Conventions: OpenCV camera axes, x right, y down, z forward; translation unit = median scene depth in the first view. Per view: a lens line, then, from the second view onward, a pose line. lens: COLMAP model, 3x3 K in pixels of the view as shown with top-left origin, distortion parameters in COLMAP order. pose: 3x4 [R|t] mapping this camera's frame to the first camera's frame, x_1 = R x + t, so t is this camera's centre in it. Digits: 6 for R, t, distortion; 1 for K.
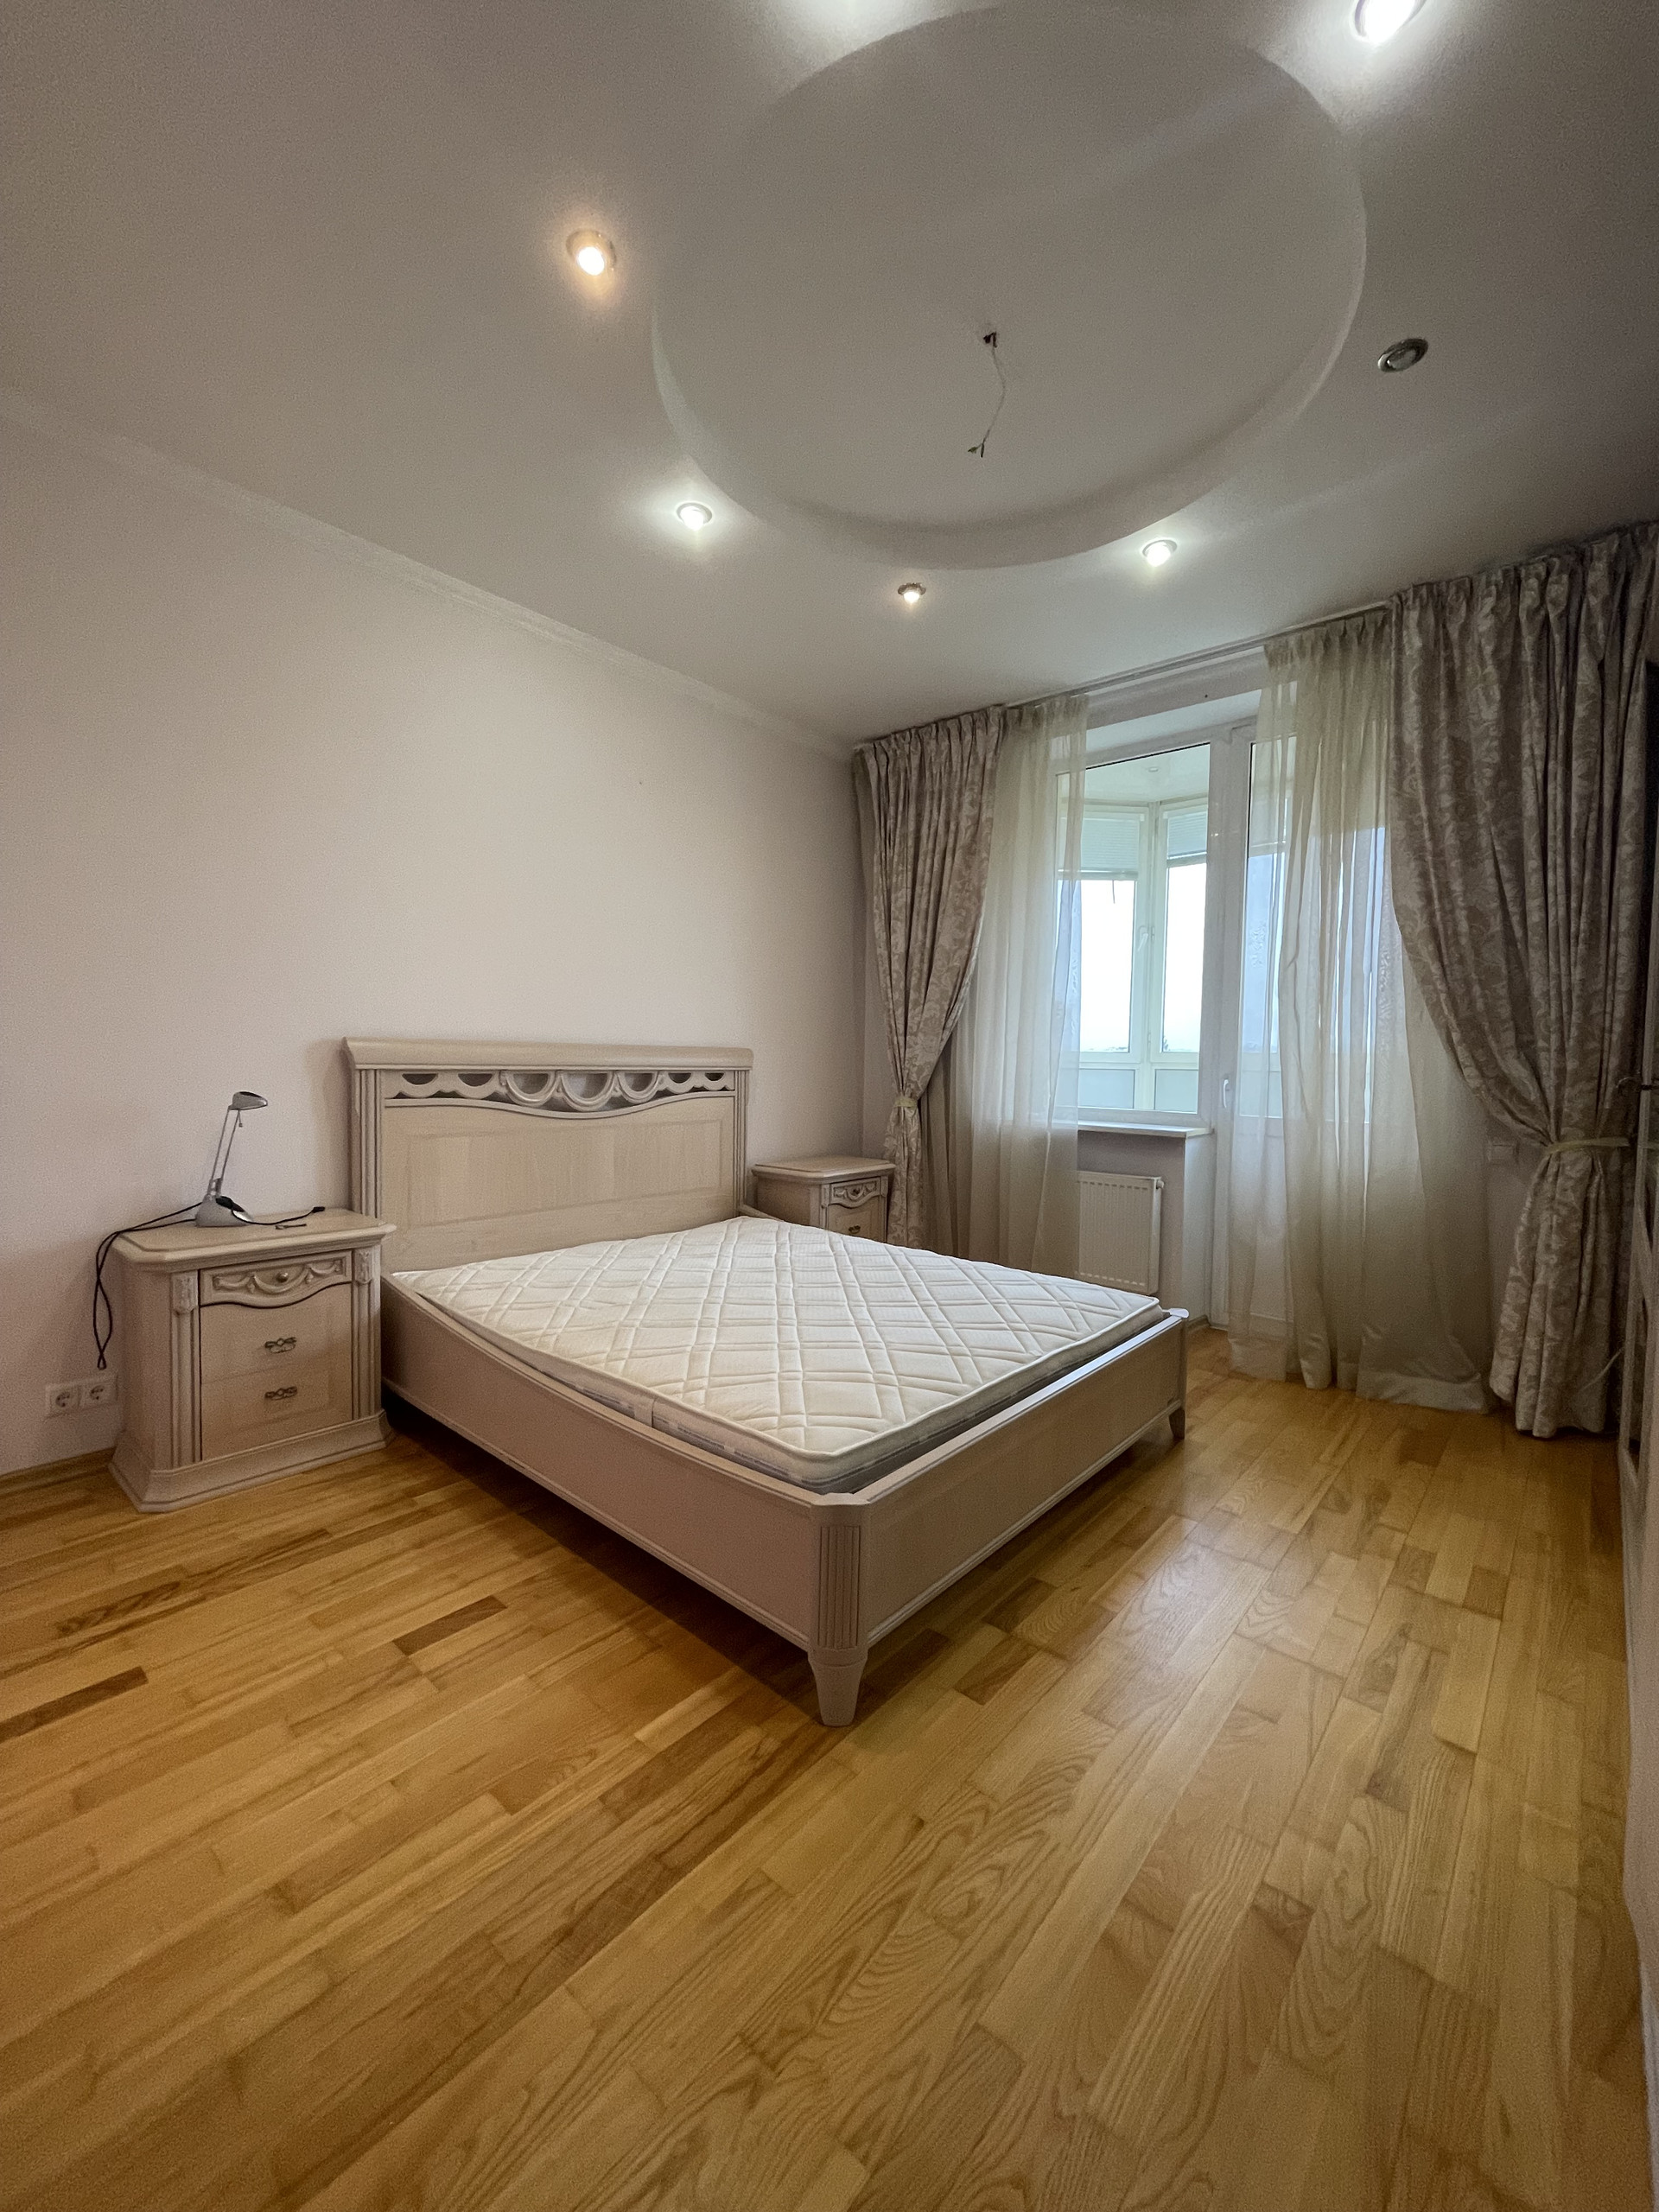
lens RADIAL K [[891.2, 0, 825.6], [0, 891.2, 1098.8], [0, 0, 1]] dist [-0.002864, -0.000209]
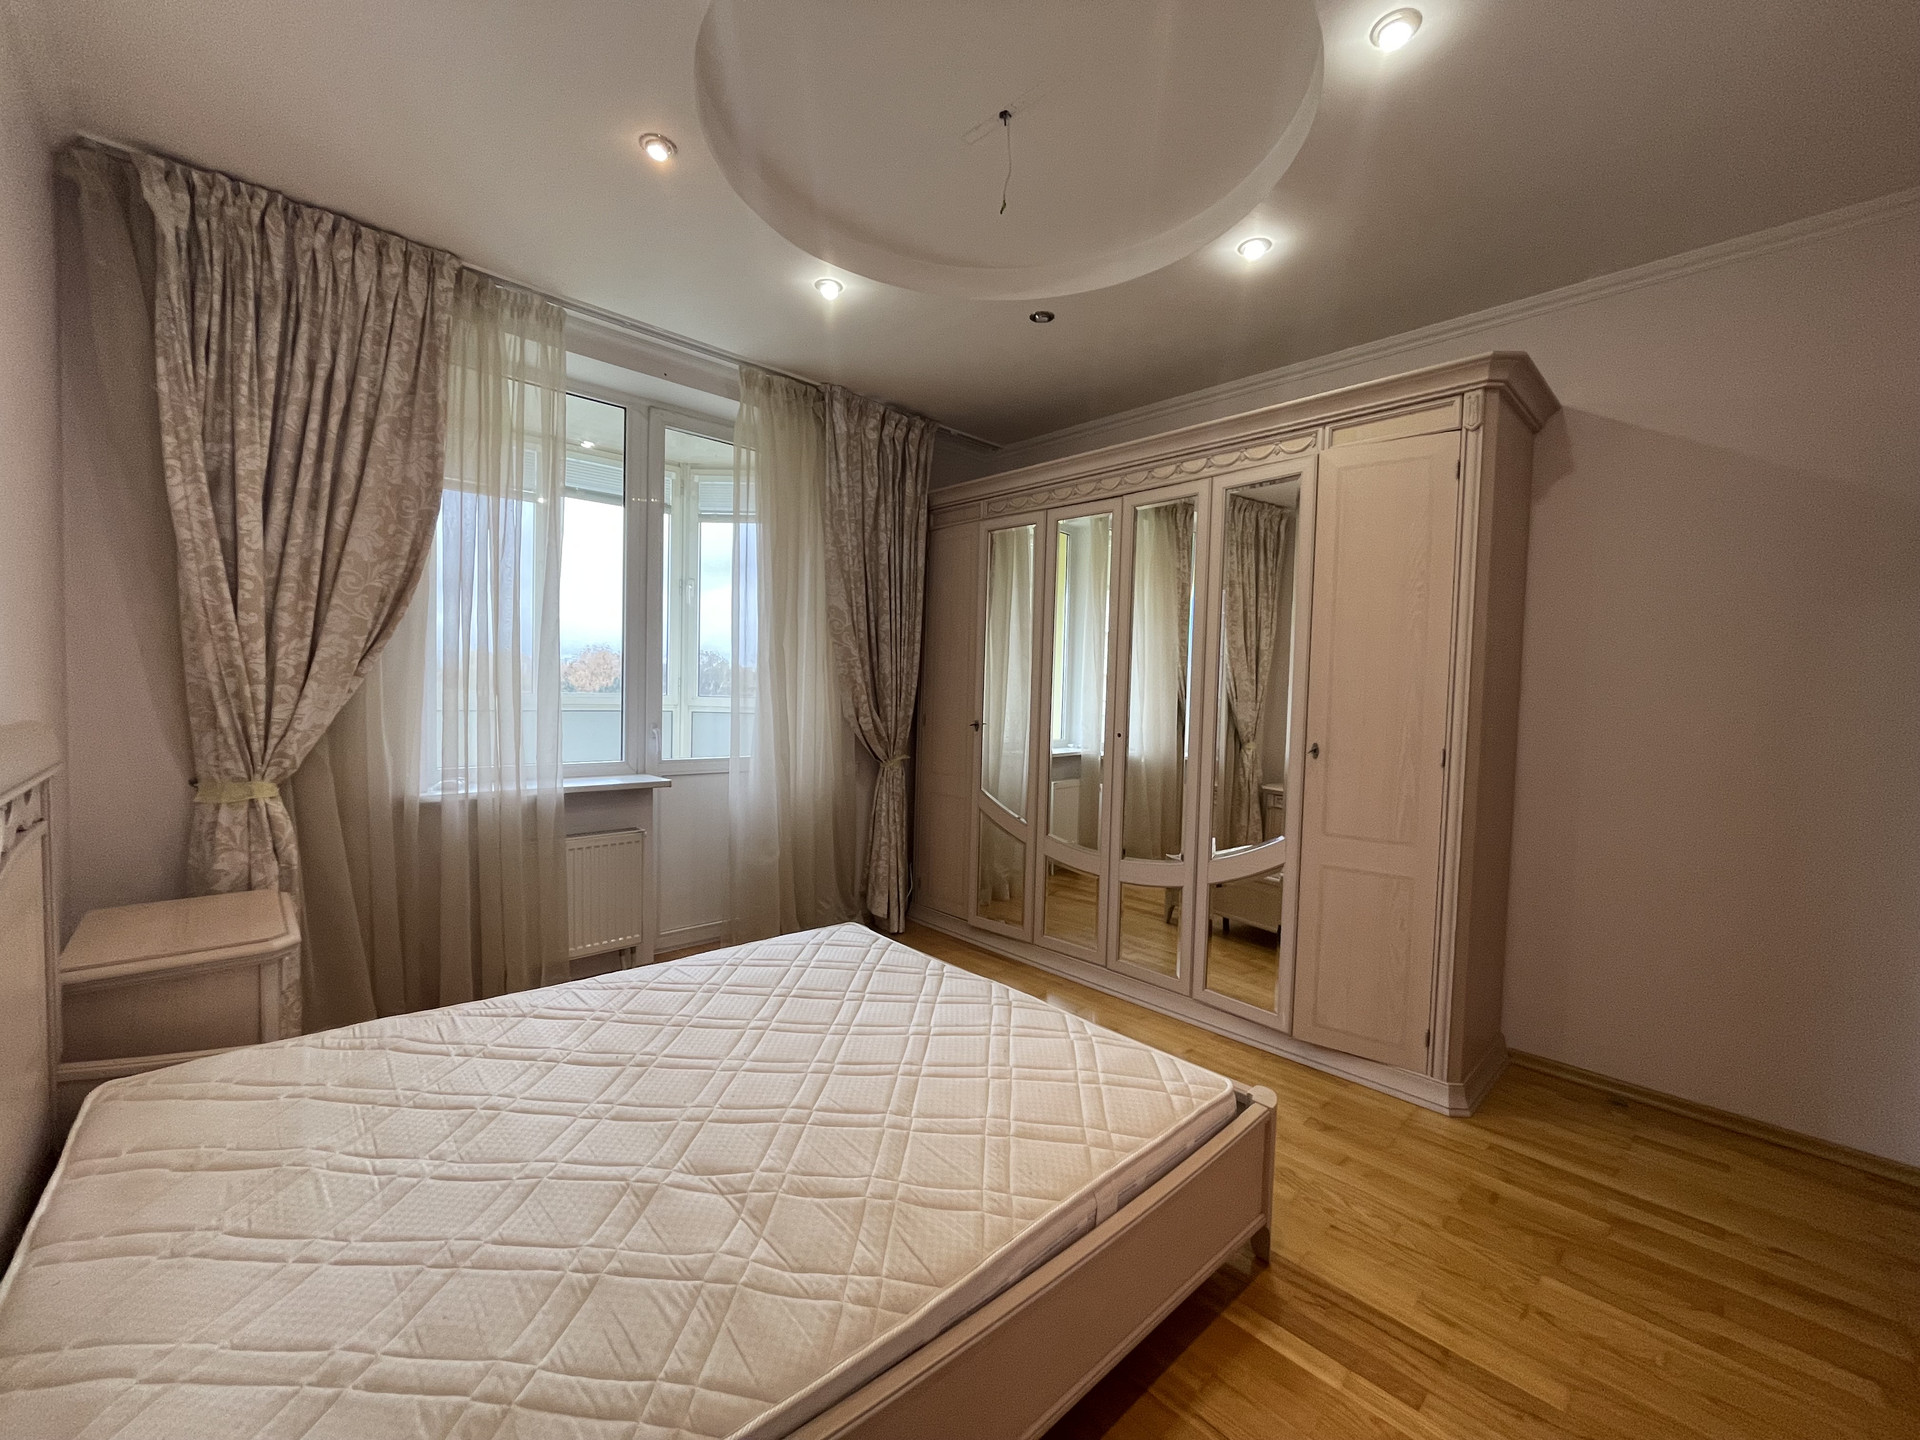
lens RADIAL K [[773.6, 0, 958.2], [0, 773.6, 721.8], [0, 0, 1]] dist [-0.002864, -0.000209]
pose [[0.099624, -0.053476, 0.993587, -0.454422], [0.020888, 0.998447, 0.051643, -0.070236], [-0.994806, 0.015610, 0.100586, 0.525341]]
